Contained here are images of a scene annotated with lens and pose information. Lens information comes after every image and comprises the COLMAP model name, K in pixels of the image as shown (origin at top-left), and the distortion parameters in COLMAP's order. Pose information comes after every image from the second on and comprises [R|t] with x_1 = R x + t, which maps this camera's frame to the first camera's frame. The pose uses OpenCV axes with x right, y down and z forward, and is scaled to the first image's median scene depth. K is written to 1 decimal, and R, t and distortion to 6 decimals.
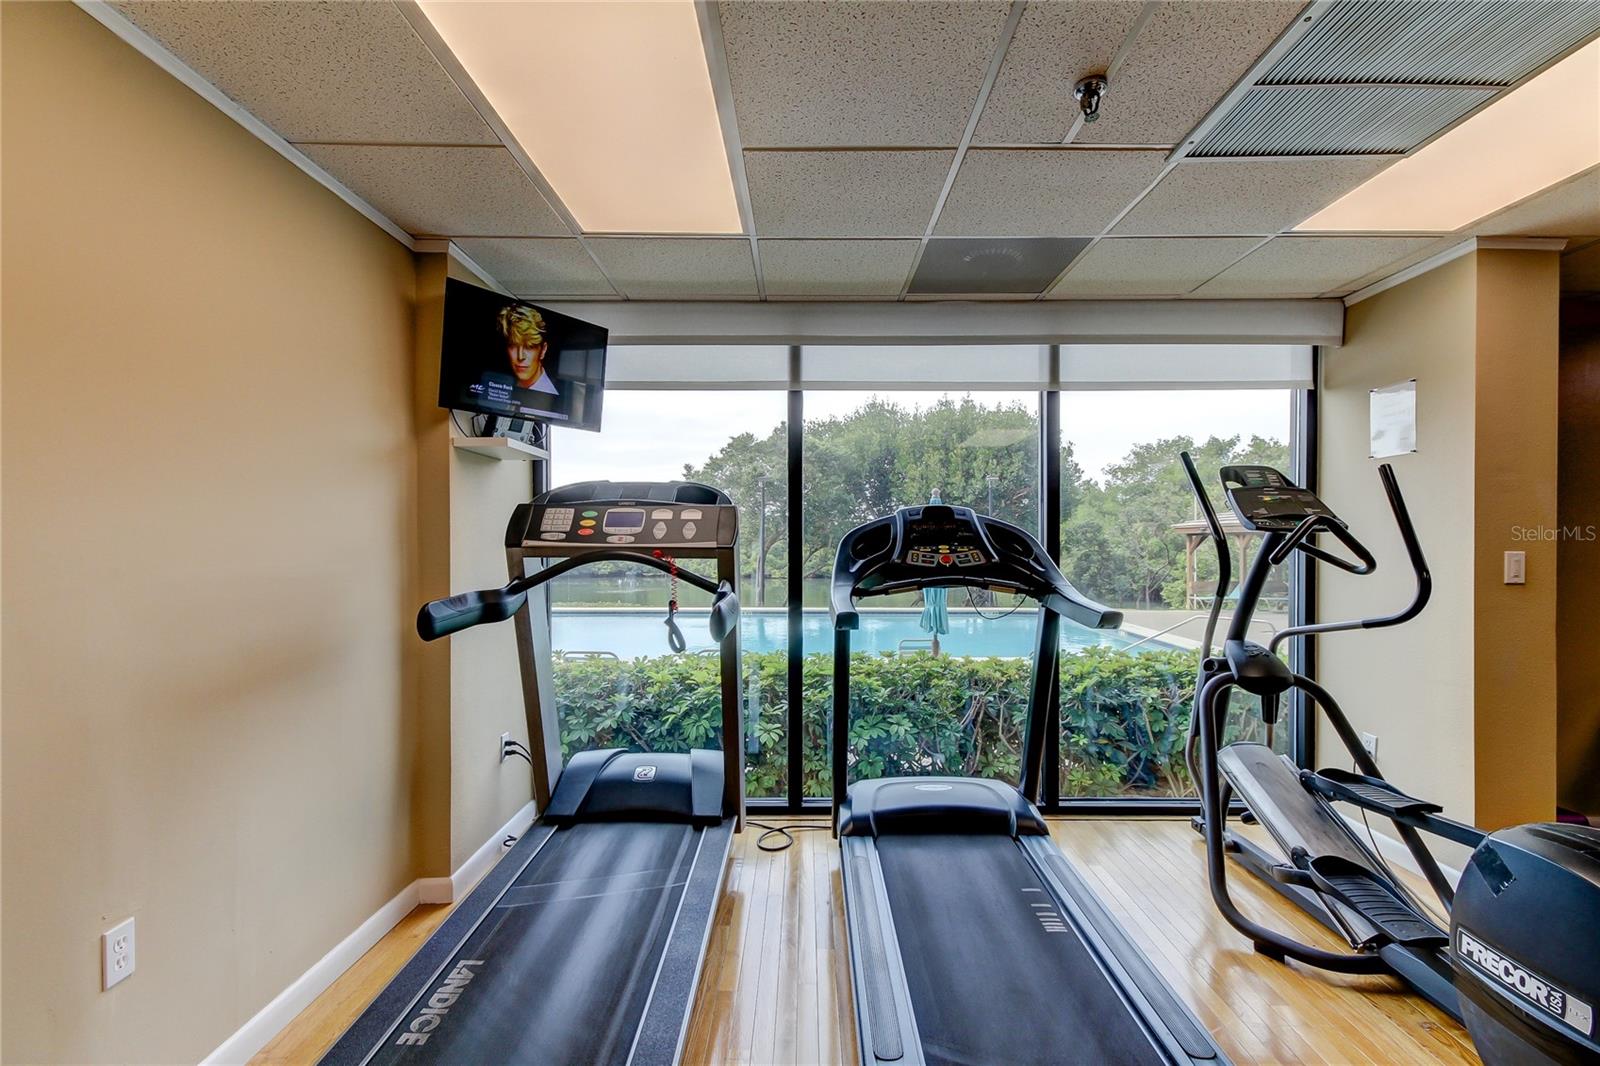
lens RADIAL K [[763.5, 0, 799.8], [0, 763.5, 531.8], [0, 0, 1]] dist [0.017471, -0.000401]
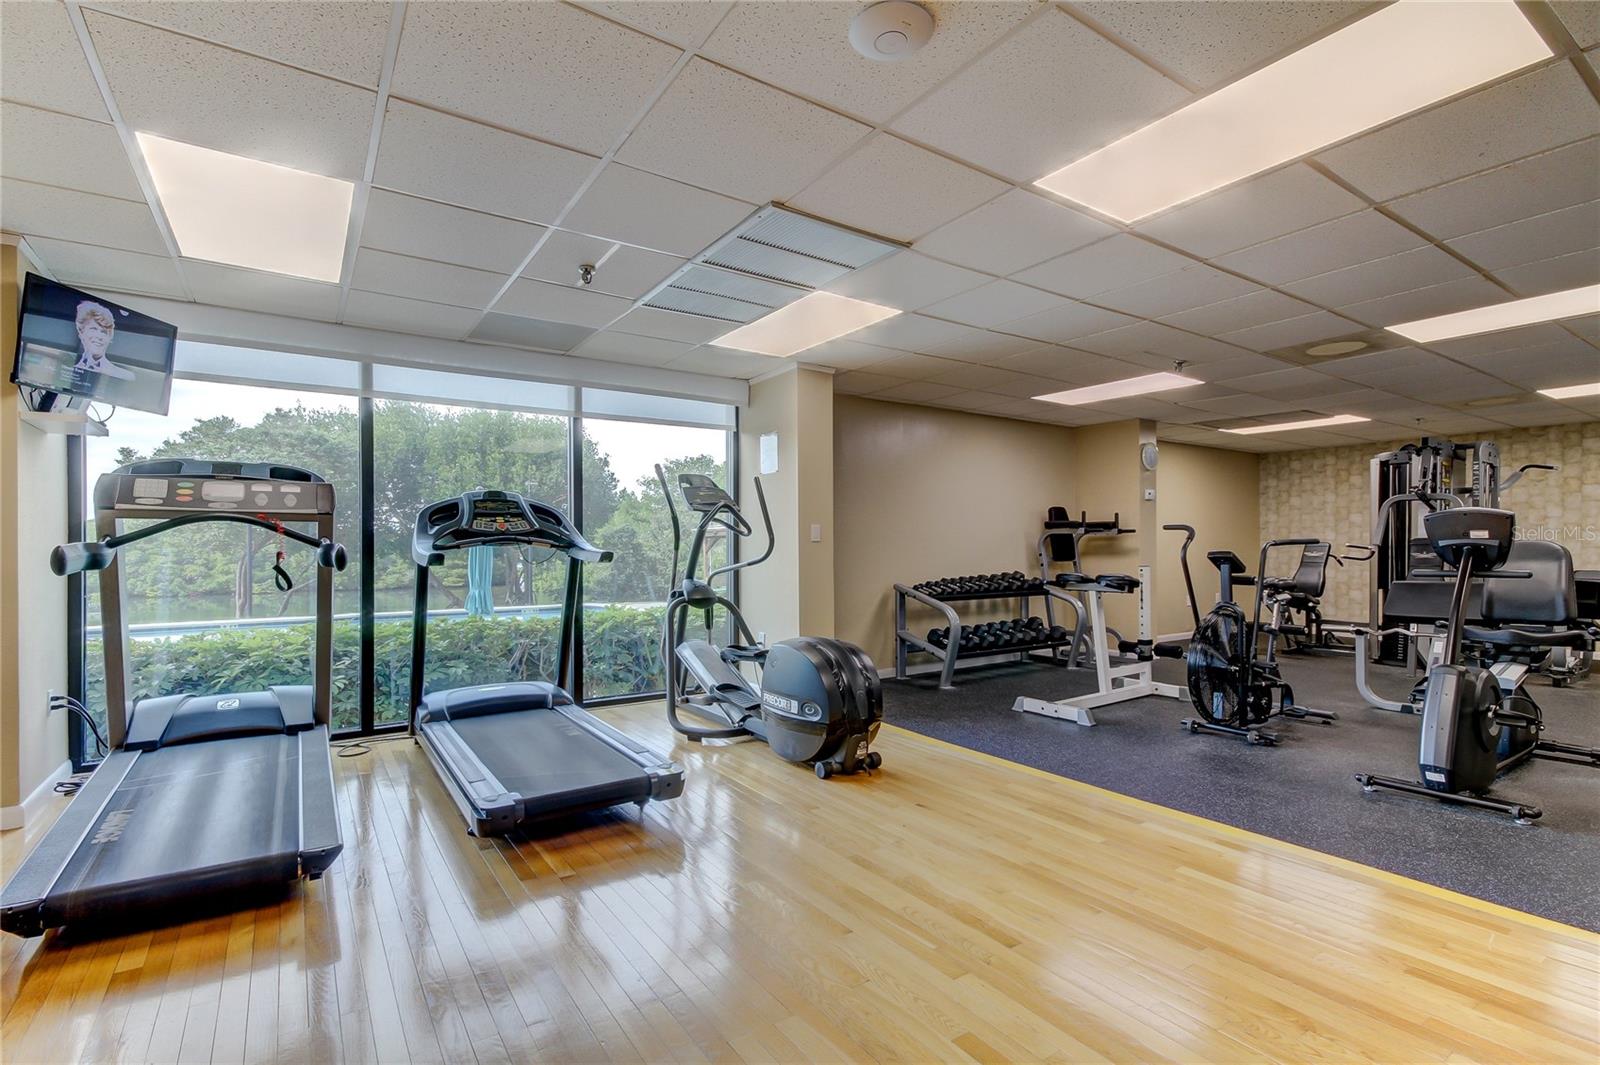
lens RADIAL K [[763.5, 0, 859.2], [0, 763.5, 545.9], [0, 0, 1]] dist [0.017471, -0.000401]
pose [[0.795191, -0.006943, 0.606319, -0.144198], [0.004490, 0.999974, 0.005562, 0.062091], [-0.606342, -0.001700, 0.795202, -0.546022]]
